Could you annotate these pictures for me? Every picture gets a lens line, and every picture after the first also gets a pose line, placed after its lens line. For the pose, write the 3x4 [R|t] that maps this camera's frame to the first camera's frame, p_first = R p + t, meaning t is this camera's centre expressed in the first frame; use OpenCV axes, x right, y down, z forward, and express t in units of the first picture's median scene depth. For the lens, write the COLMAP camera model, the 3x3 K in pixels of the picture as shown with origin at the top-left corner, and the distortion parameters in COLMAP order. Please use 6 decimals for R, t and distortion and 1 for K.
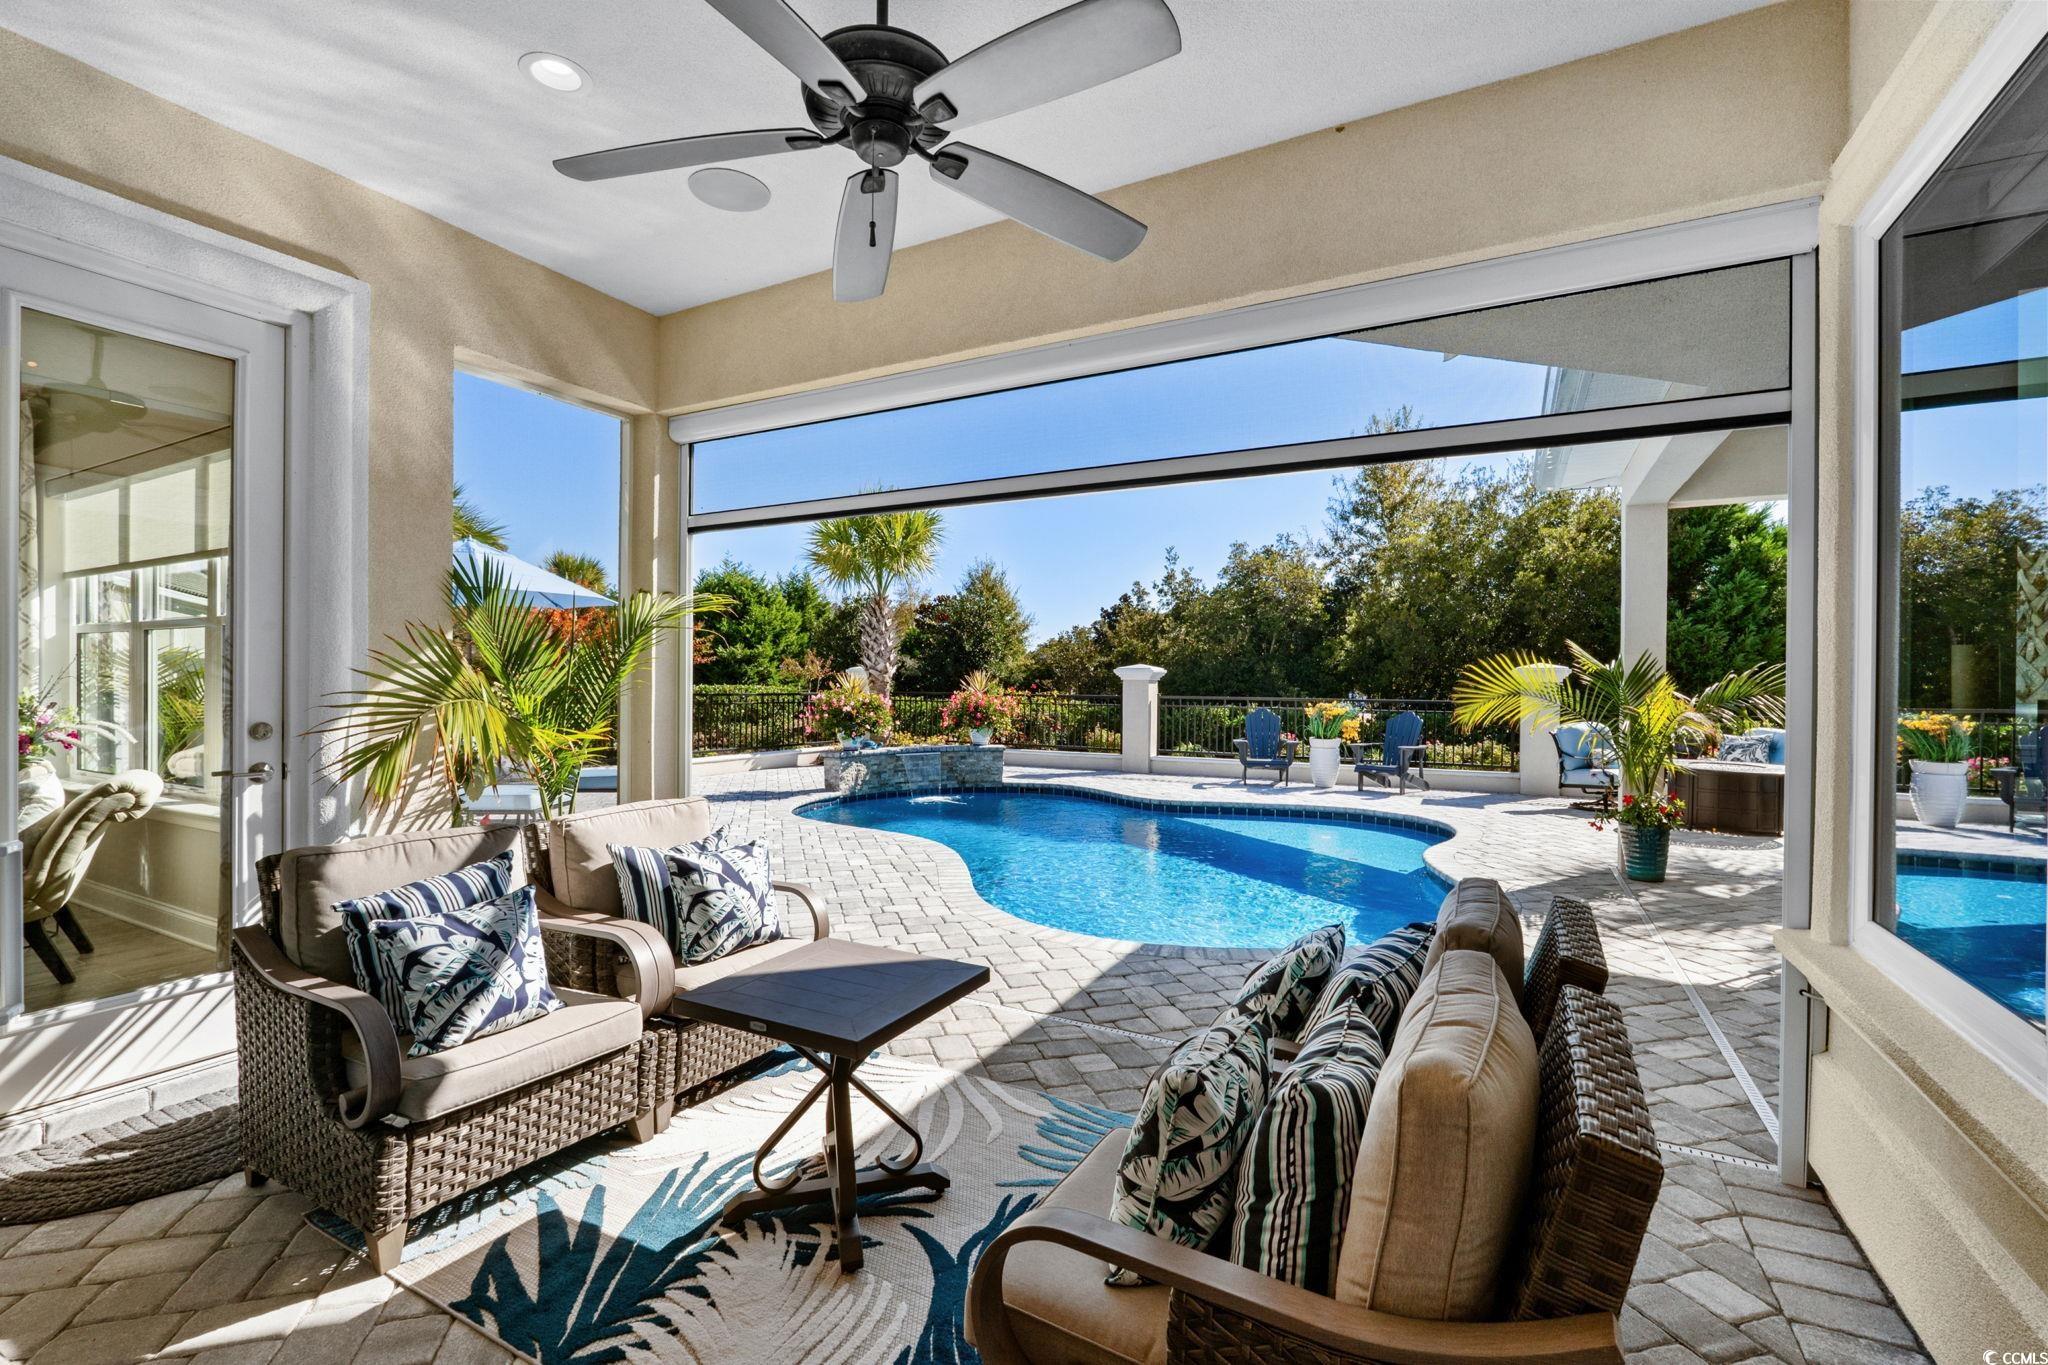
lens RADIAL K [[897.7, 0, 1013.9], [0, 897.7, 687.4], [0, 0, 1]] dist [-0.005079, -0.000882]
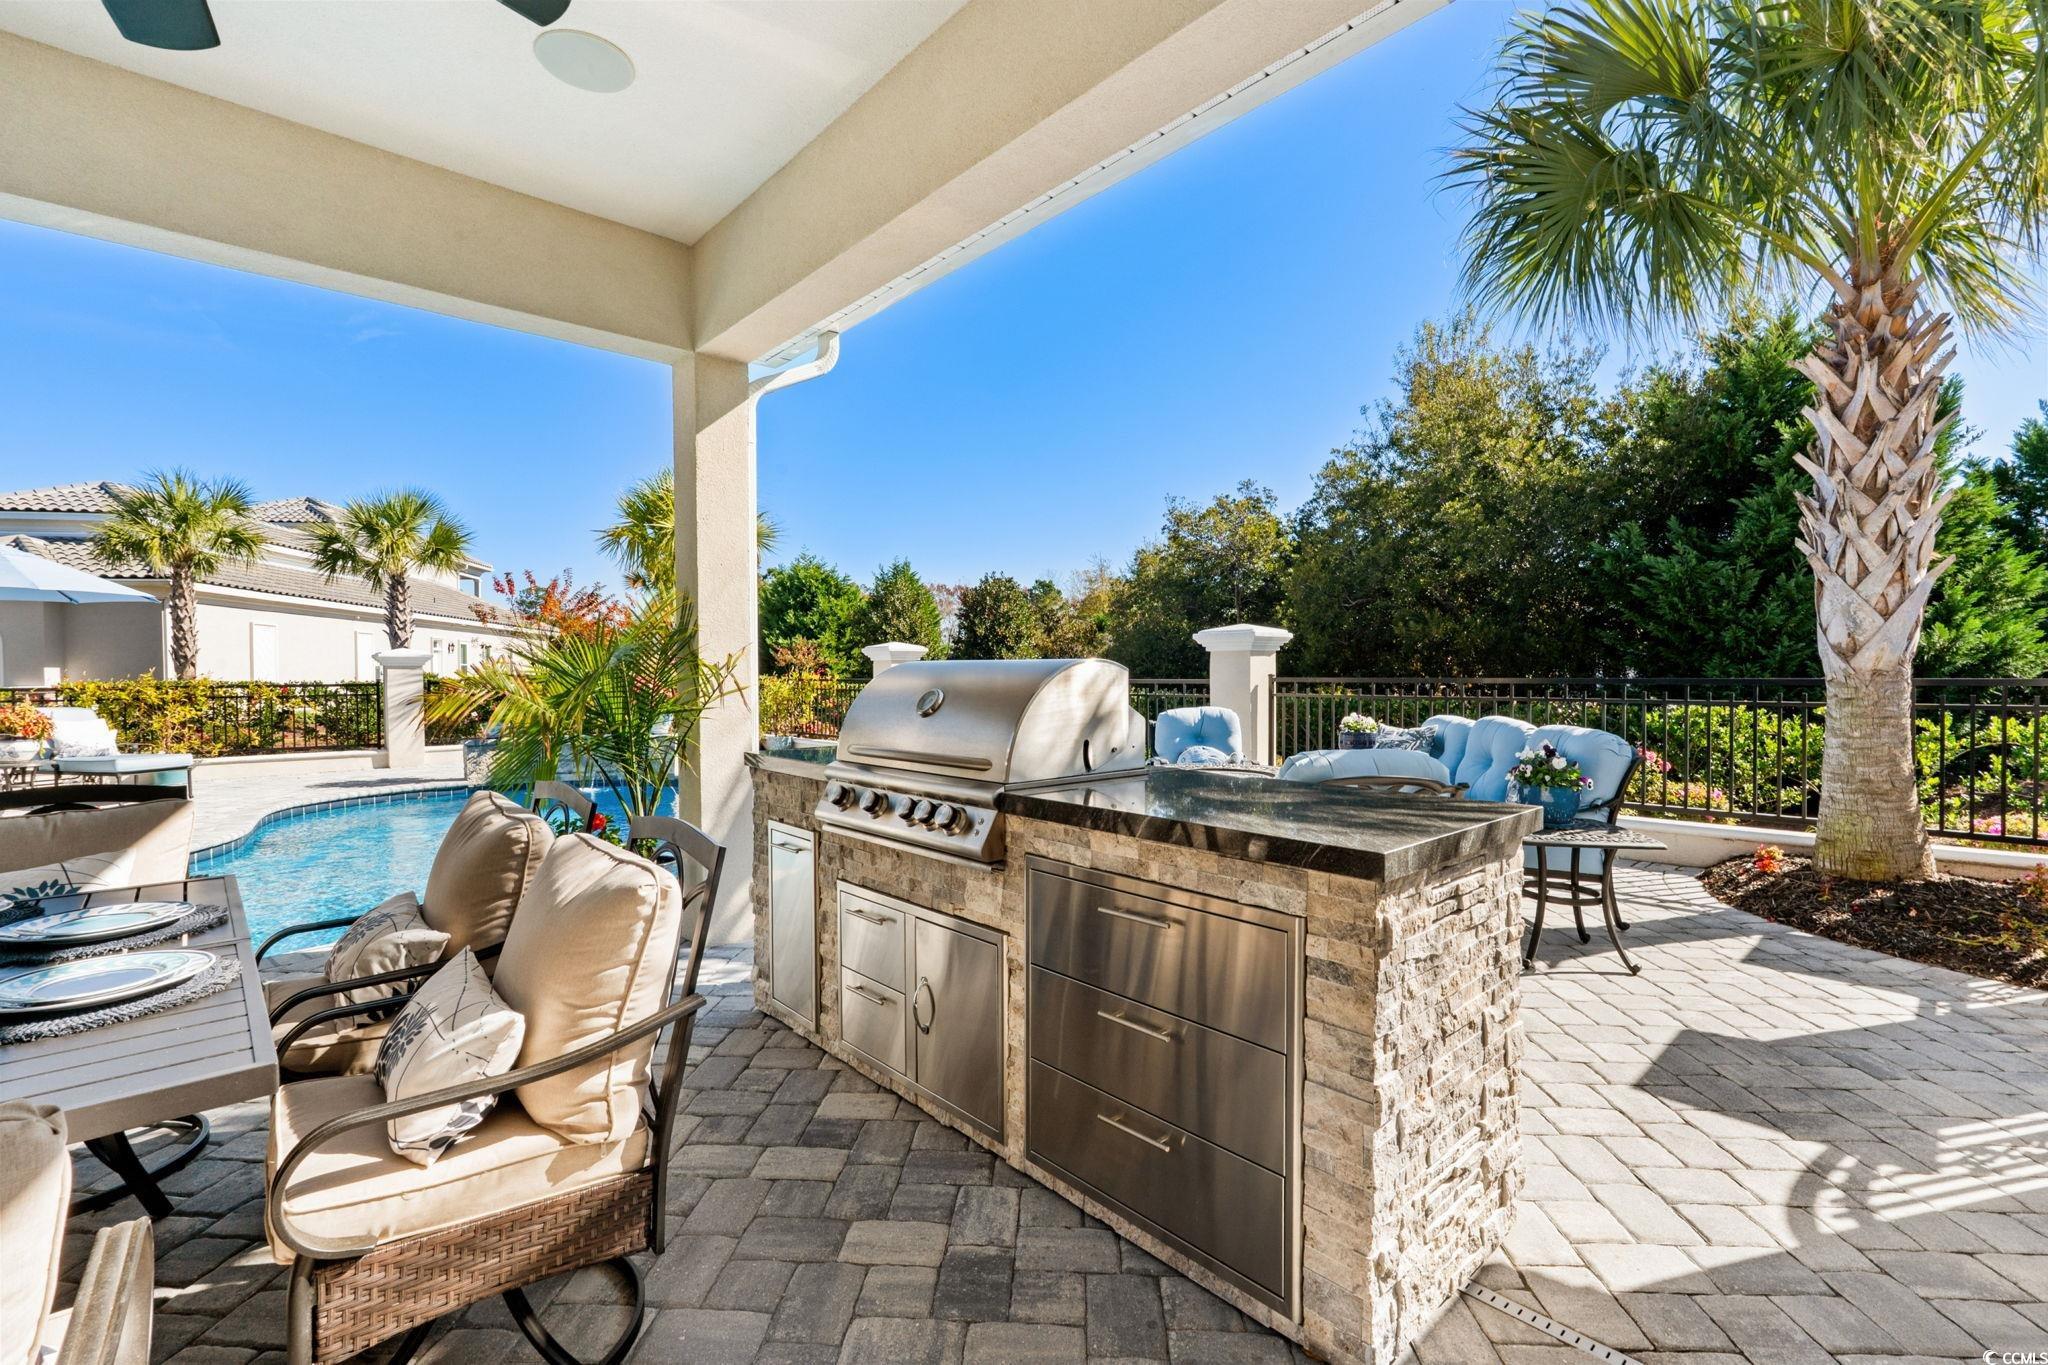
lens RADIAL K [[897.7, 0, 1009.5], [0, 897.7, 672.9], [0, 0, 1]] dist [-0.005079, -0.000882]
pose [[0.945393, -0.013729, -0.325644, 0.589763], [0.011874, 0.999900, -0.007685, 0.012795], [0.325717, 0.003399, 0.945461, 0.253202]]
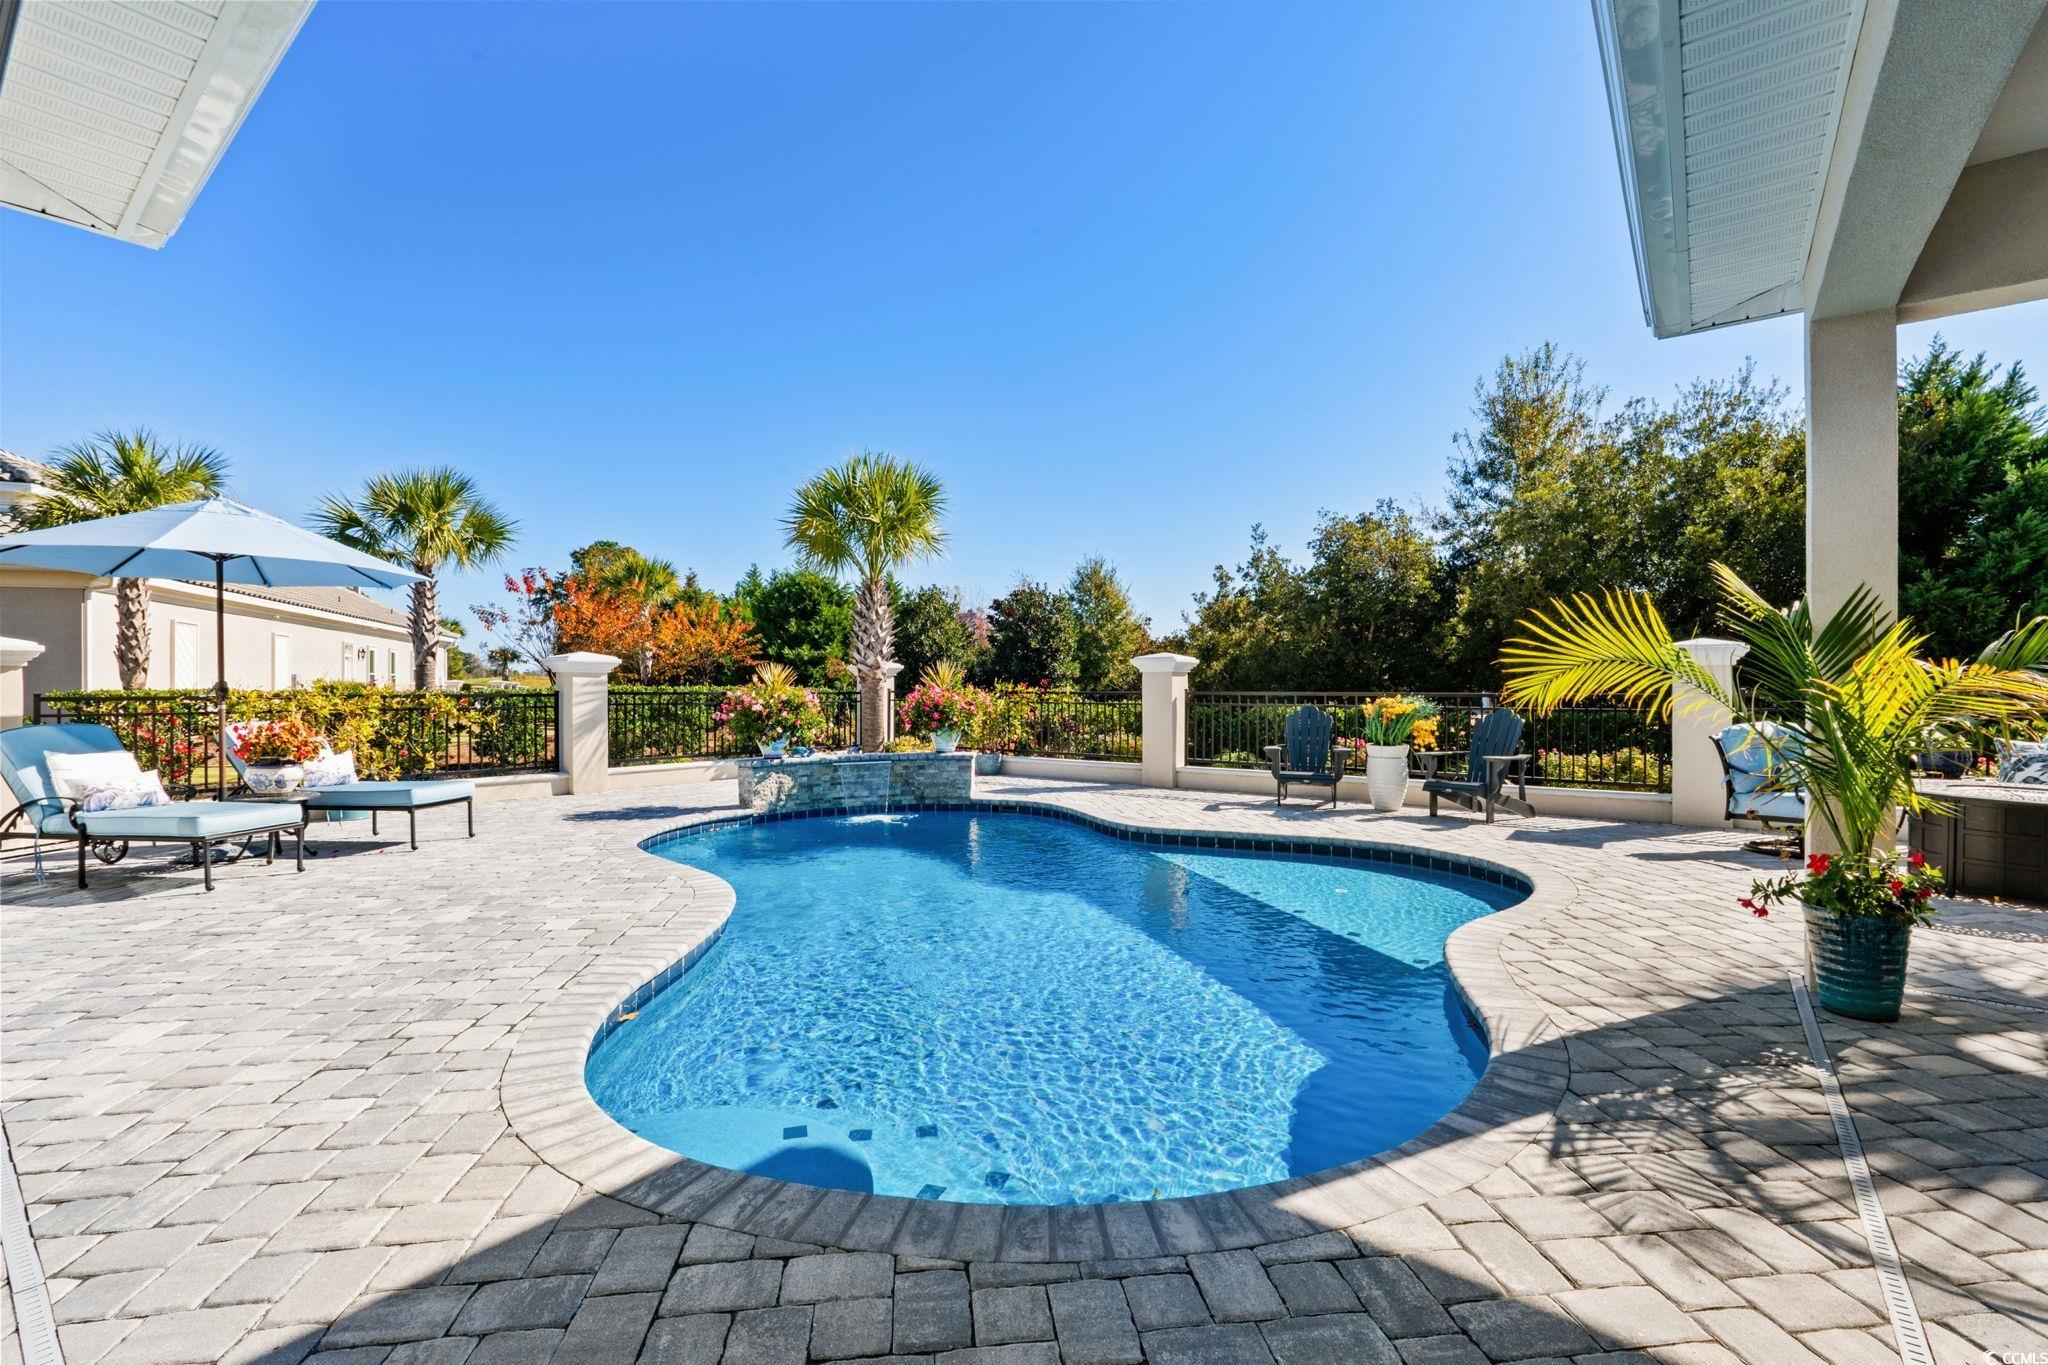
lens RADIAL K [[897.7, 0, 1014.6], [0, 897.7, 692.2], [0, 0, 1]] dist [-0.005079, -0.000882]
pose [[0.987499, -0.007248, -0.157457, 0.150752], [0.007091, 0.999974, -0.001560, 0.011370], [0.157464, 0.000424, 0.987525, 0.202750]]
